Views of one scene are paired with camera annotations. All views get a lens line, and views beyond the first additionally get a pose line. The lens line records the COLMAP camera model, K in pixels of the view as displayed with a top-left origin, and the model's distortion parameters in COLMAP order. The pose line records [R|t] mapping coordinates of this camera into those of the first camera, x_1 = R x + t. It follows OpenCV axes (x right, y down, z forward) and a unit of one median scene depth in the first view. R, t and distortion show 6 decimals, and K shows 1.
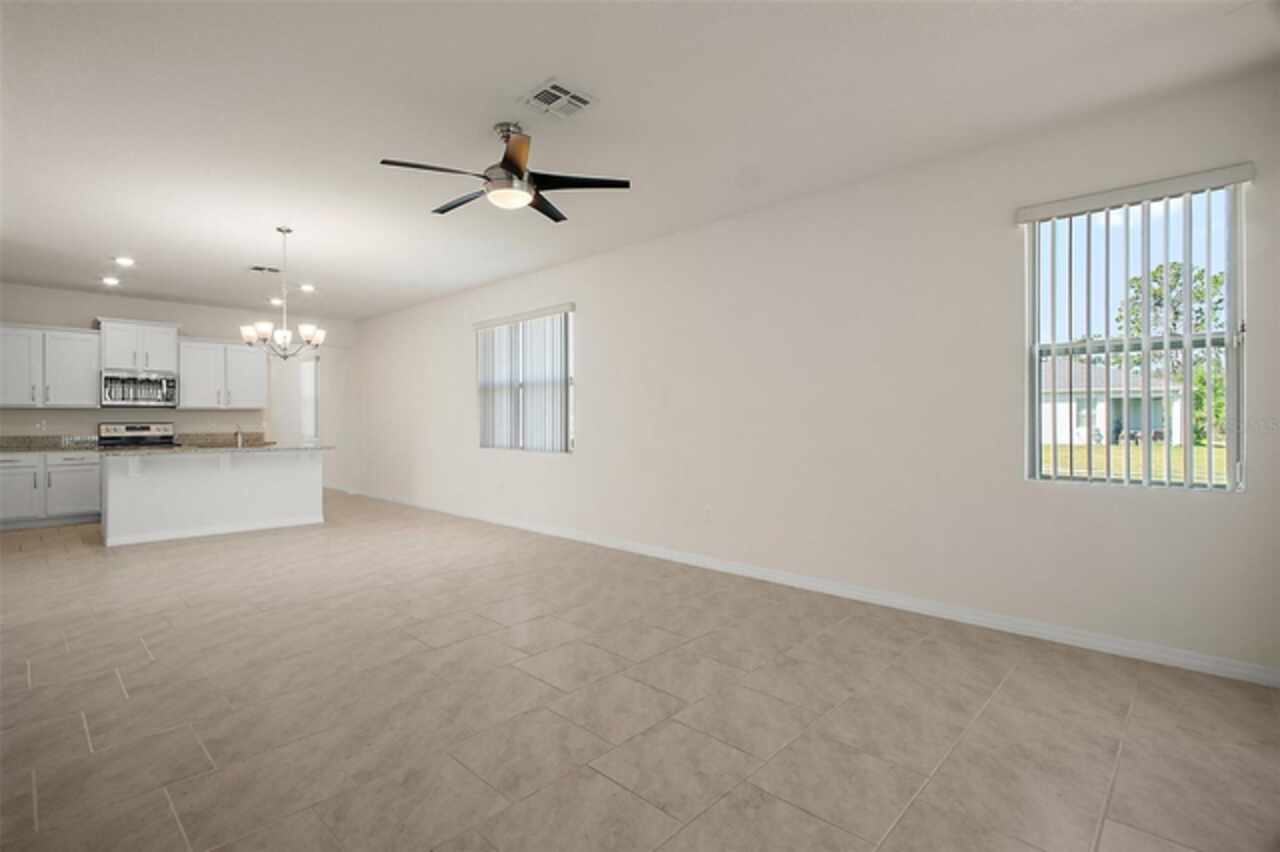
lens RADIAL K [[595.8, 0, 610.9], [0, 595.8, 418.3], [0, 0, 1]] dist [-0.002368, -0.000385]
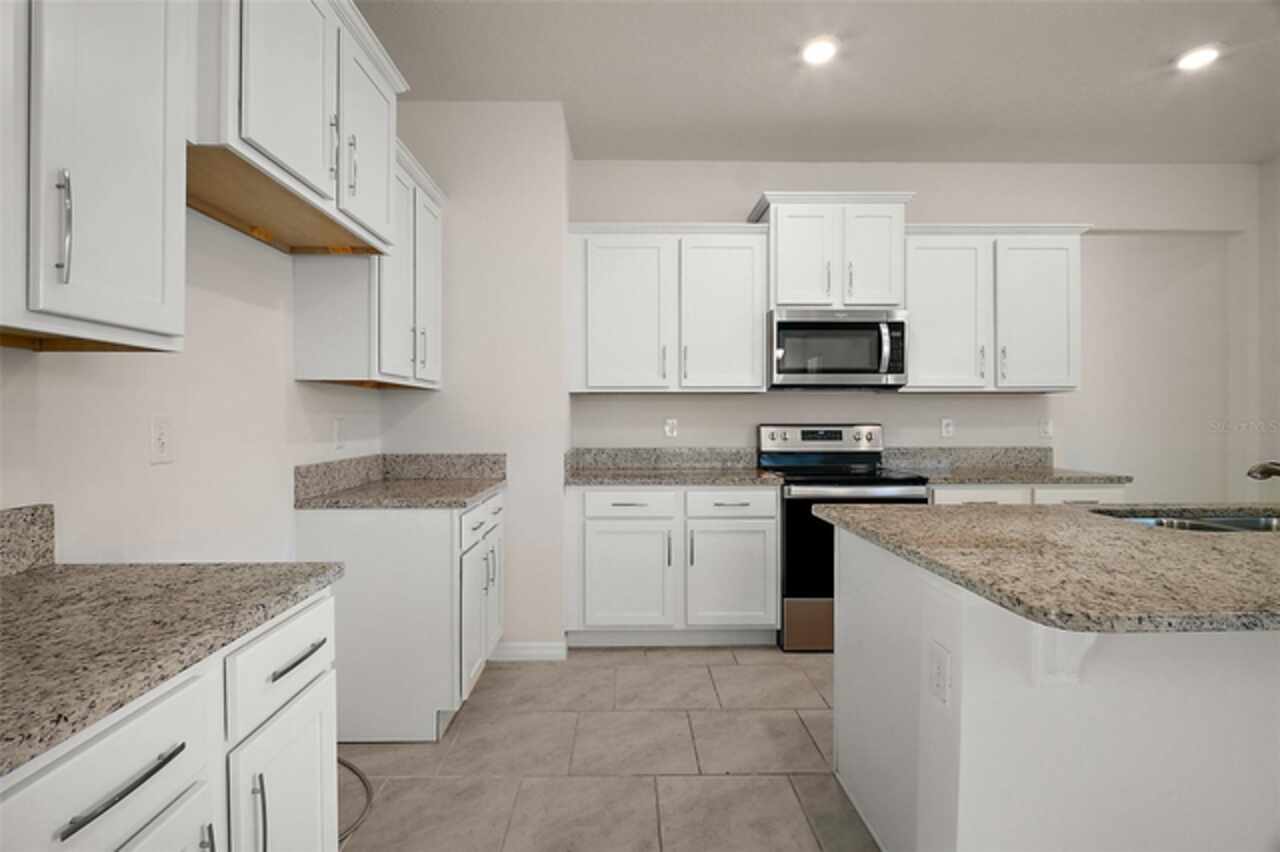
lens RADIAL K [[595.8, 0, 630.8], [0, 595.8, 421.6], [0, 0, 1]] dist [-0.002368, -0.000385]
pose [[0.716349, 0.012640, -0.697628, -0.651898], [0.000992, 0.999816, 0.019133, -0.003246], [0.697742, -0.014398, 0.716205, 0.632177]]
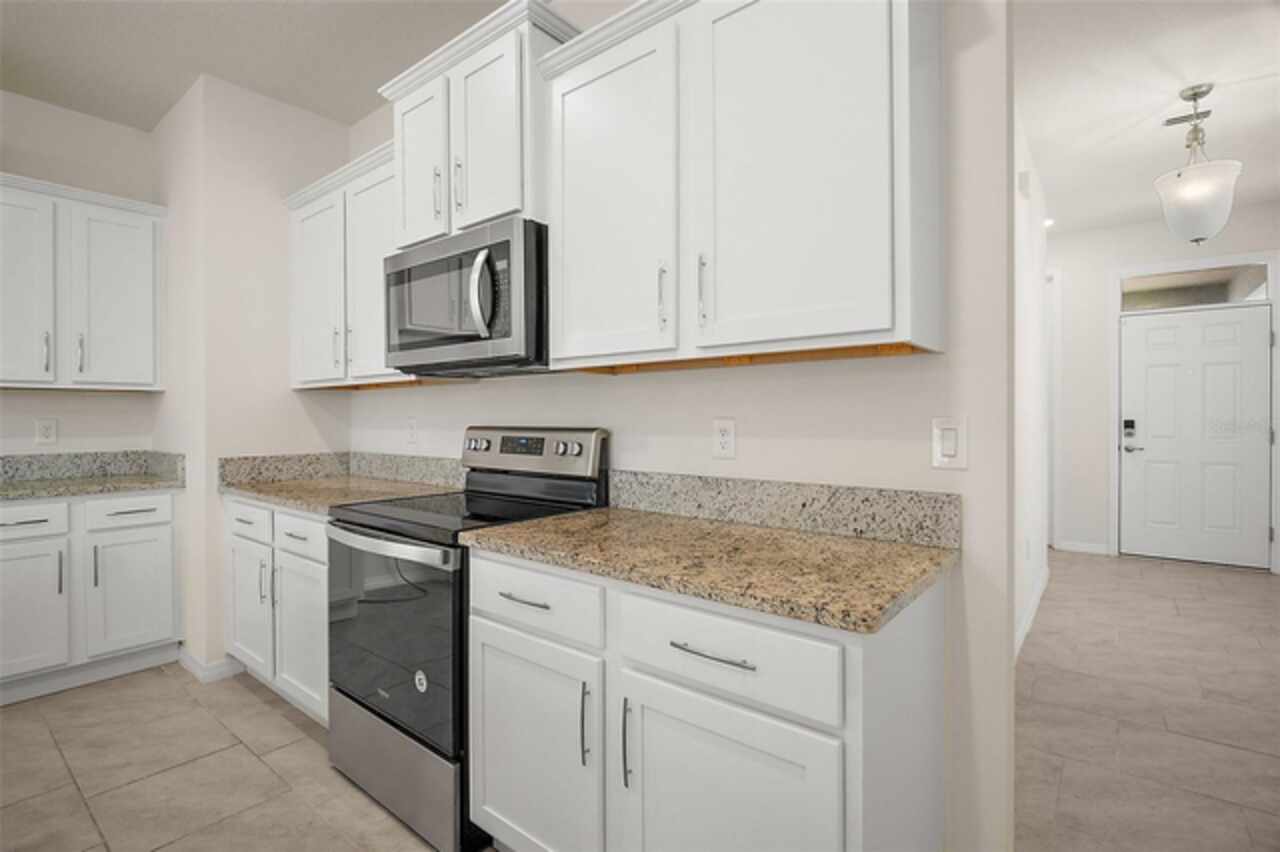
lens RADIAL K [[595.8, 0, 634.7], [0, 595.8, 421.2], [0, 0, 1]] dist [-0.002368, -0.000385]
pose [[0.110233, 0.010562, -0.993850, -0.564013], [0.003509, 0.999933, 0.011016, 0.002898], [0.993900, -0.004702, 0.110189, 1.160146]]
